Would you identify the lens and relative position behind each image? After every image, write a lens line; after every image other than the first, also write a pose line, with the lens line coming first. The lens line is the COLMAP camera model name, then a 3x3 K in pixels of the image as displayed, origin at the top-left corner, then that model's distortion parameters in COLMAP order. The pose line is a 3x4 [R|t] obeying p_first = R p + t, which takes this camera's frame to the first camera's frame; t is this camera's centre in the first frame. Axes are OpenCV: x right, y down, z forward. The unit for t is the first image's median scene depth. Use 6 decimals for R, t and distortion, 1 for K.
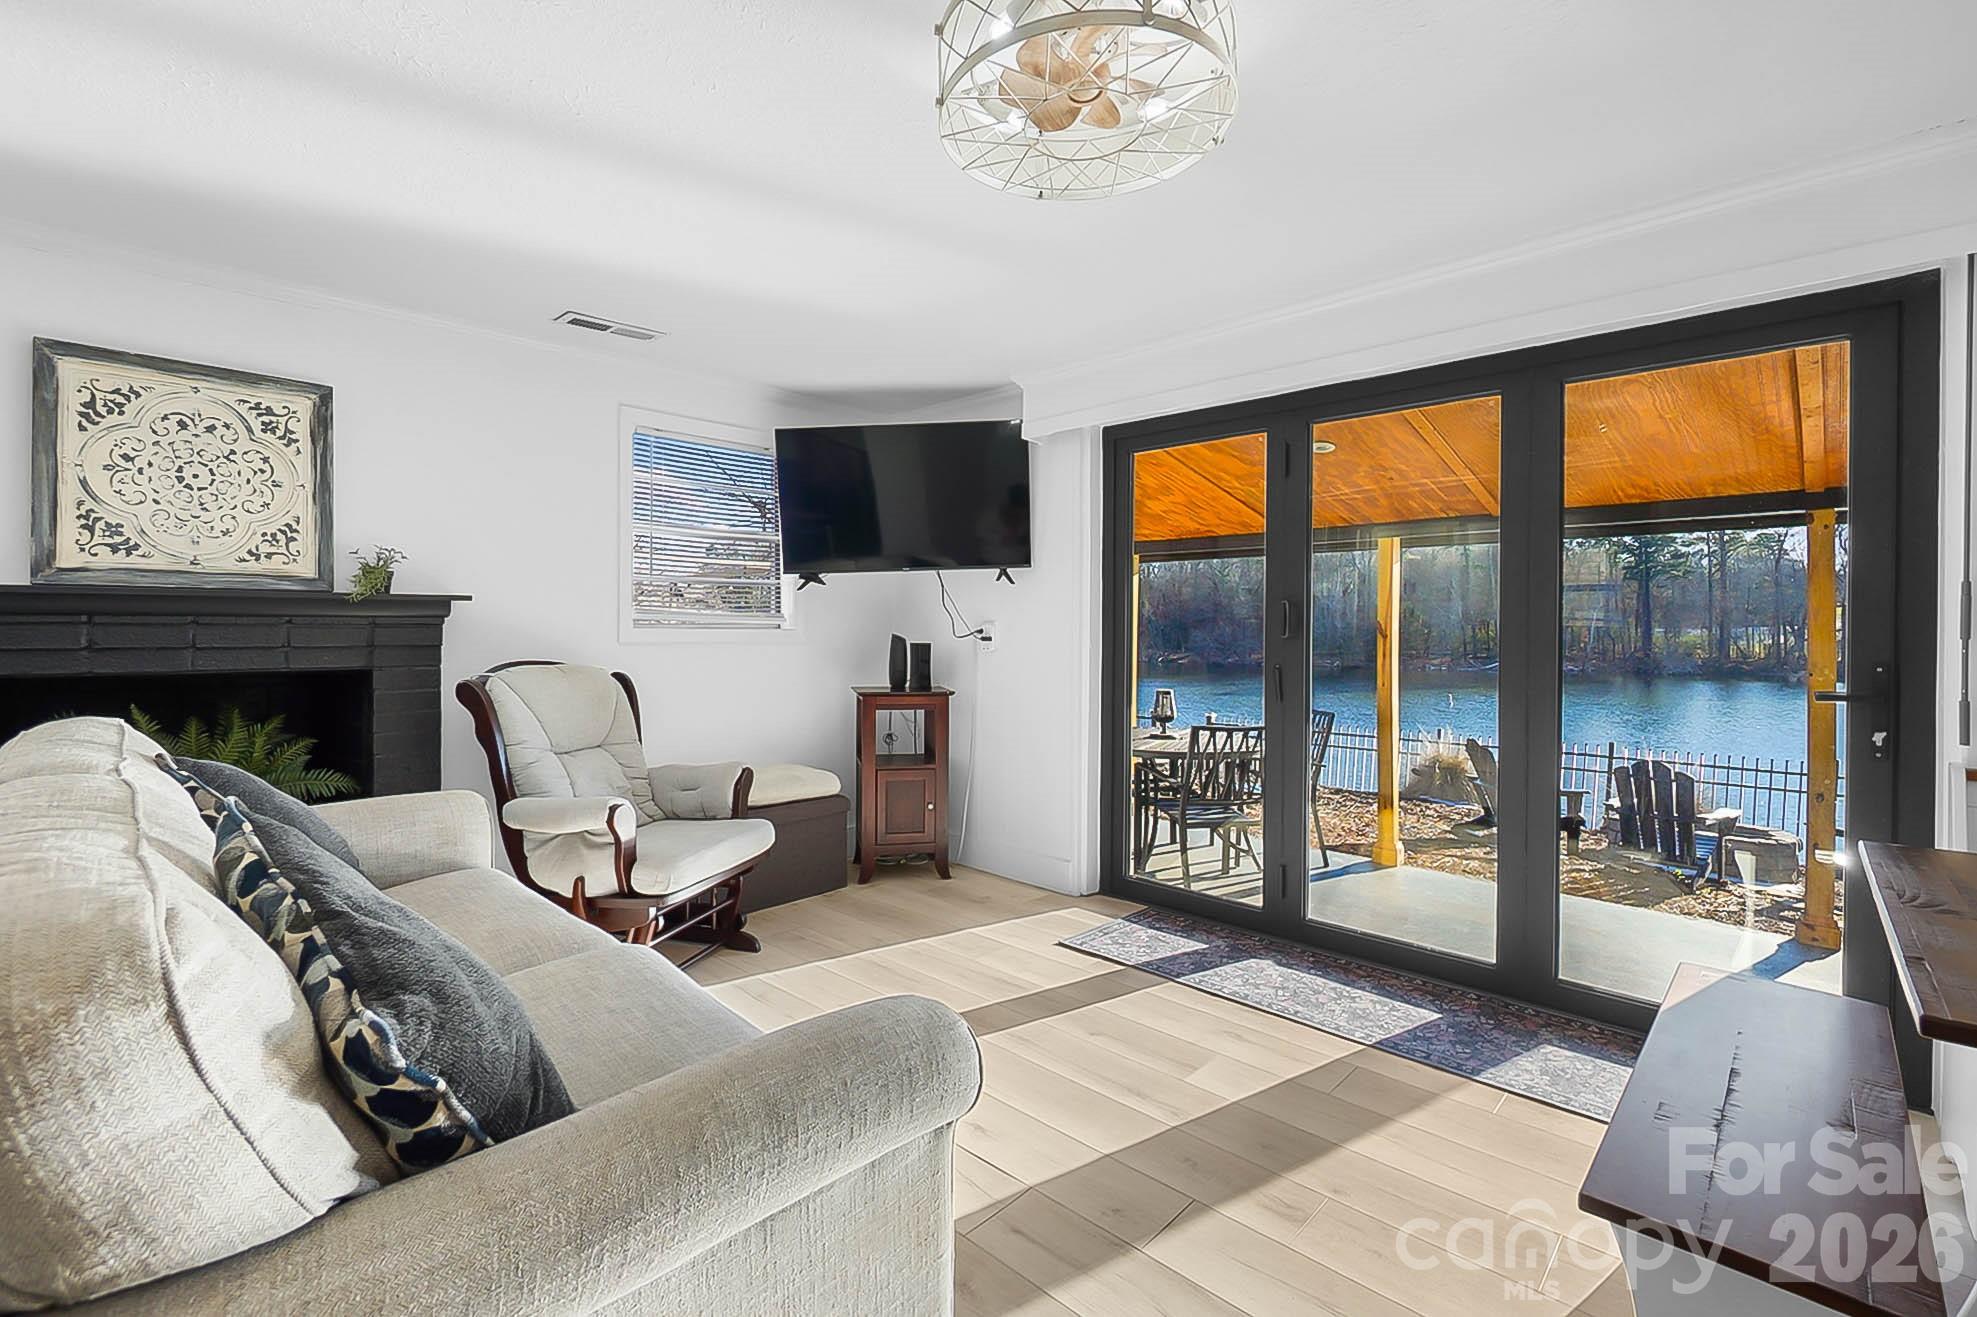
lens RADIAL K [[869.1, 0, 988.0], [0, 869.1, 636.3], [0, 0, 1]] dist [-0.003774, -0.000748]
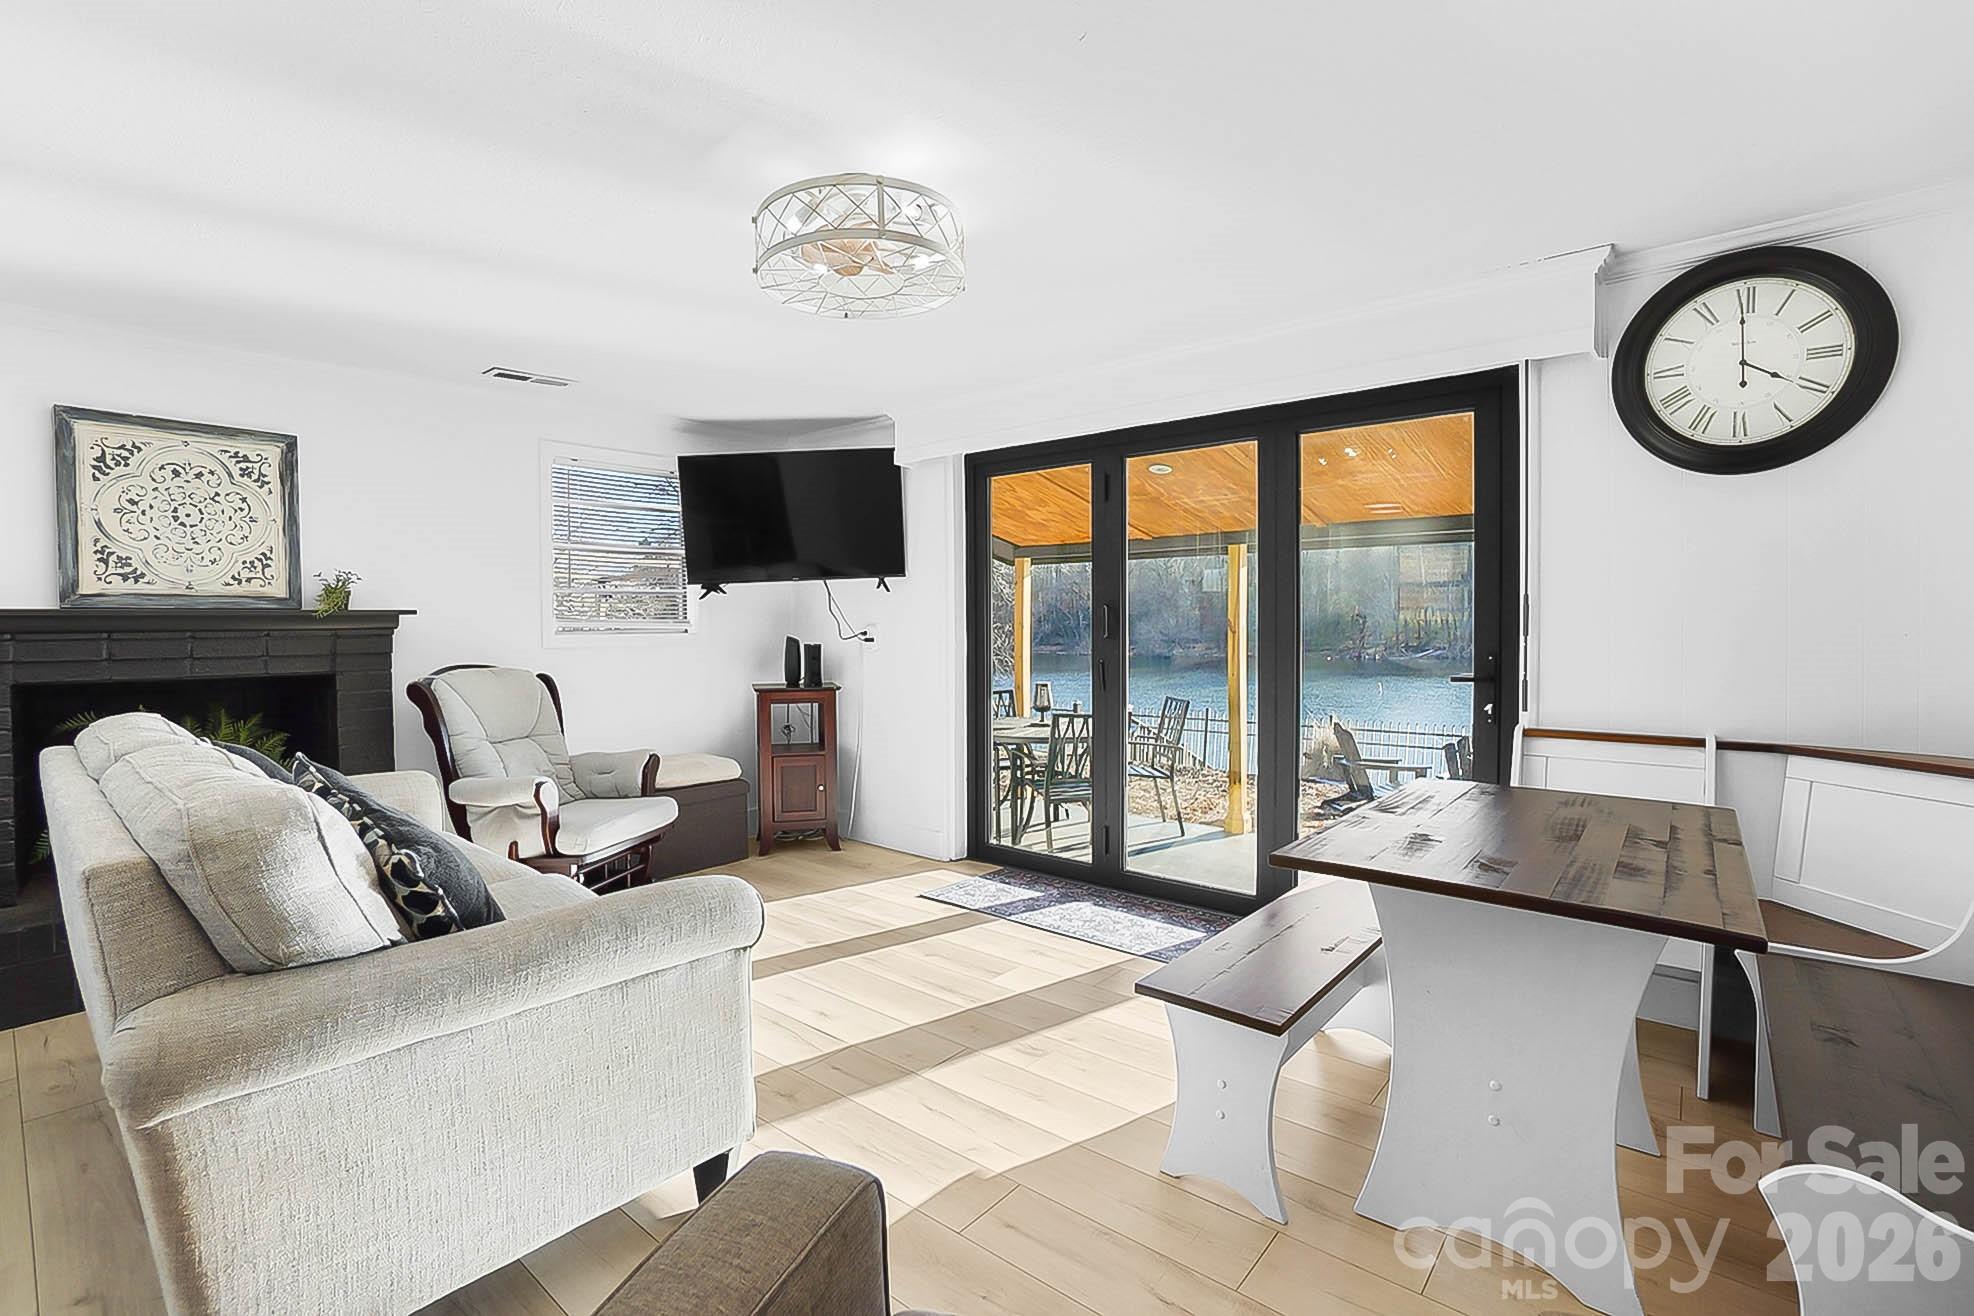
lens RADIAL K [[869.6, 0, 958.8], [0, 869.6, 653.2], [0, 0, 1]] dist [-0.066145, 0.025024]
pose [[0.998966, -0.012932, 0.043597, 0.093940], [0.011877, 0.999632, 0.024376, -0.008292], [-0.043896, -0.023833, 0.998752, -0.195078]]
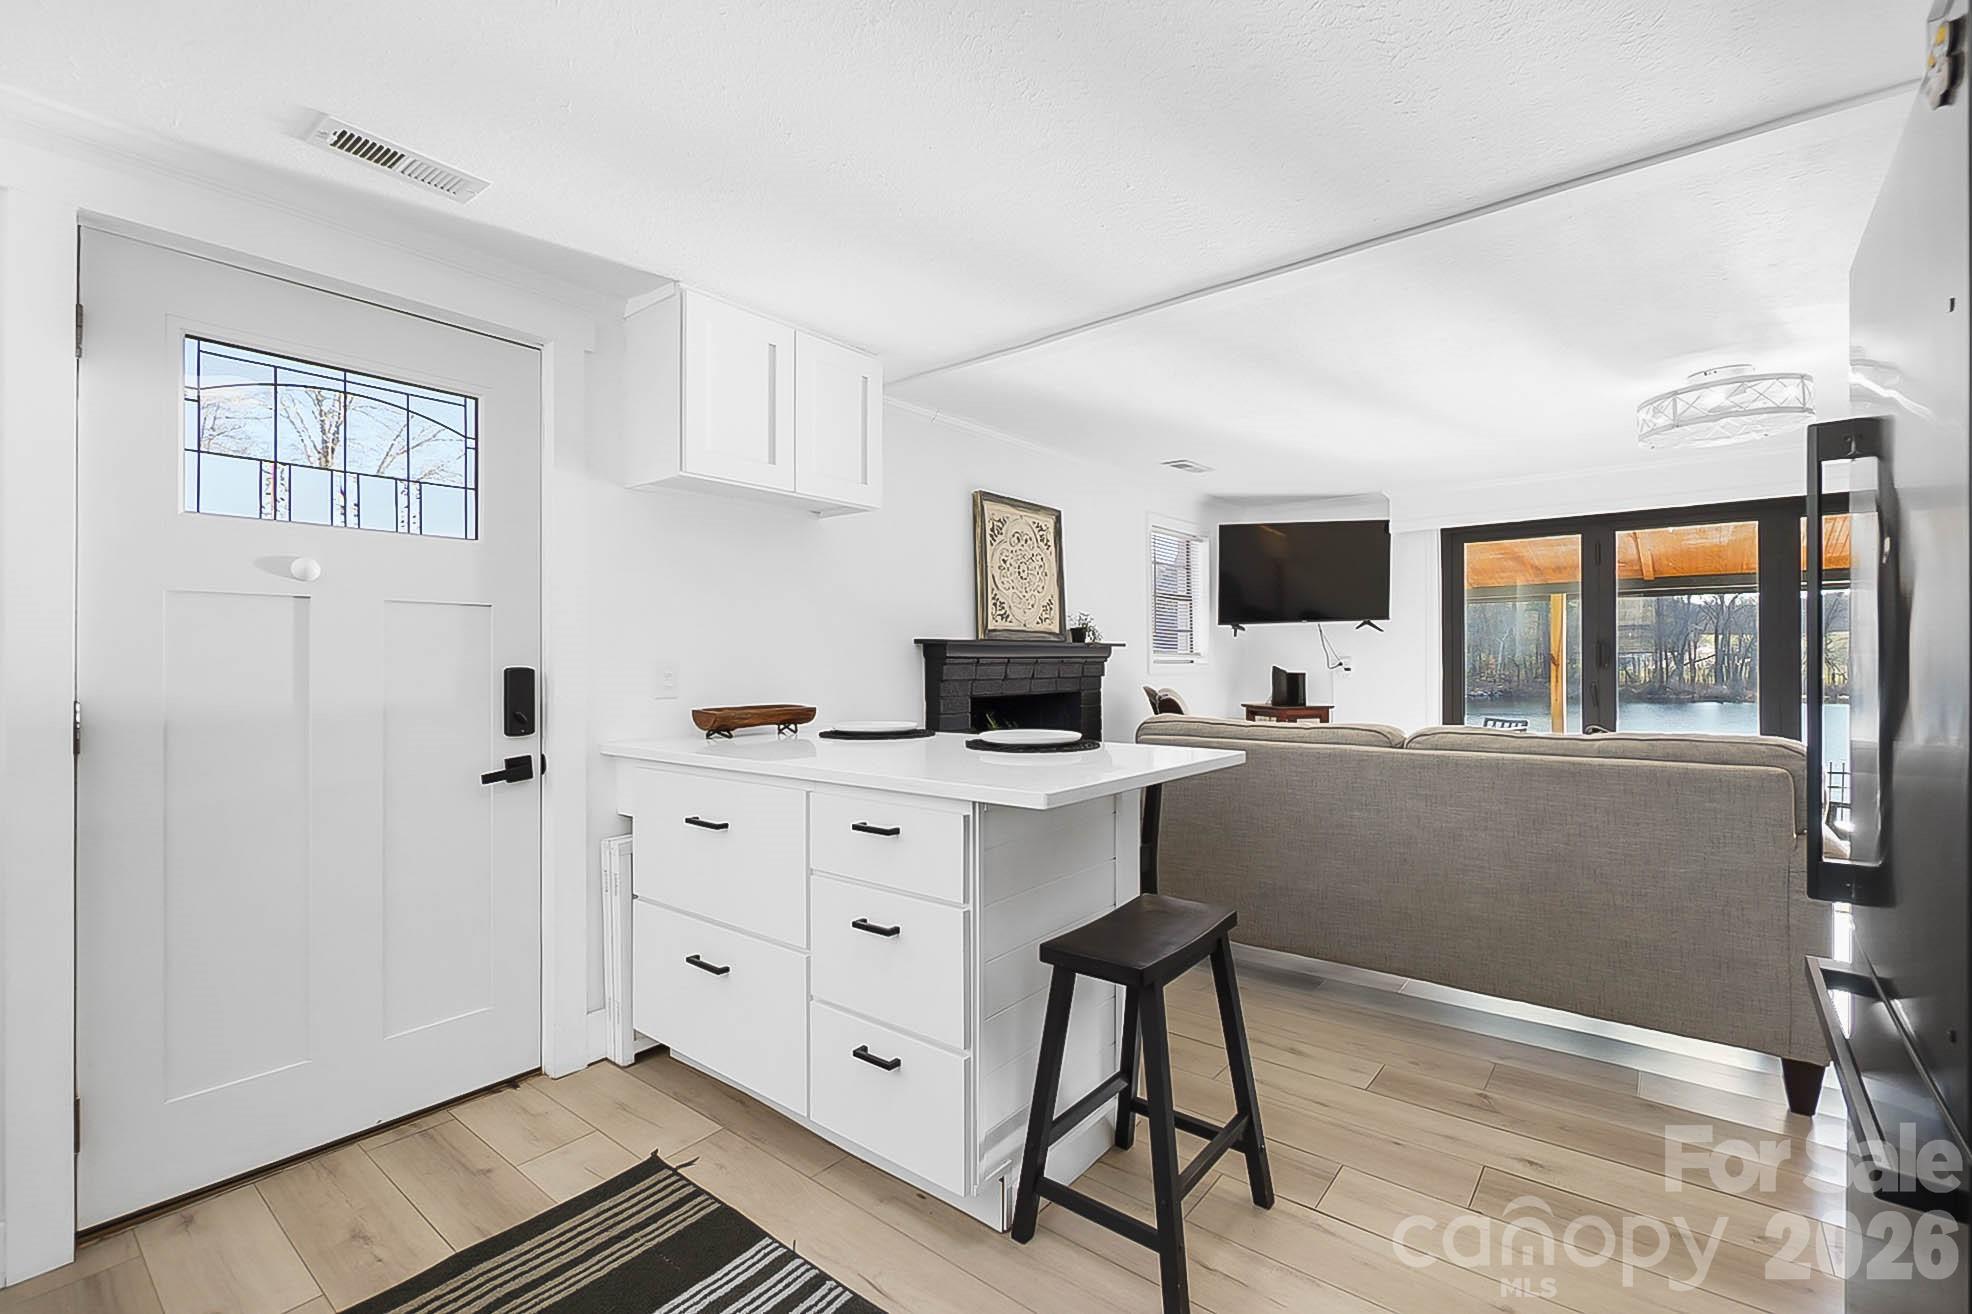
lens RADIAL K [[841.6, 0, 991.3], [0, 841.6, 664.2], [0, 0, 1]] dist [0.000321, -0.000058]
pose [[0.996496, -0.011008, 0.082910, -1.014410], [0.011561, 0.999914, -0.006193, -0.003468], [-0.082835, 0.007130, 0.996538, -0.499905]]
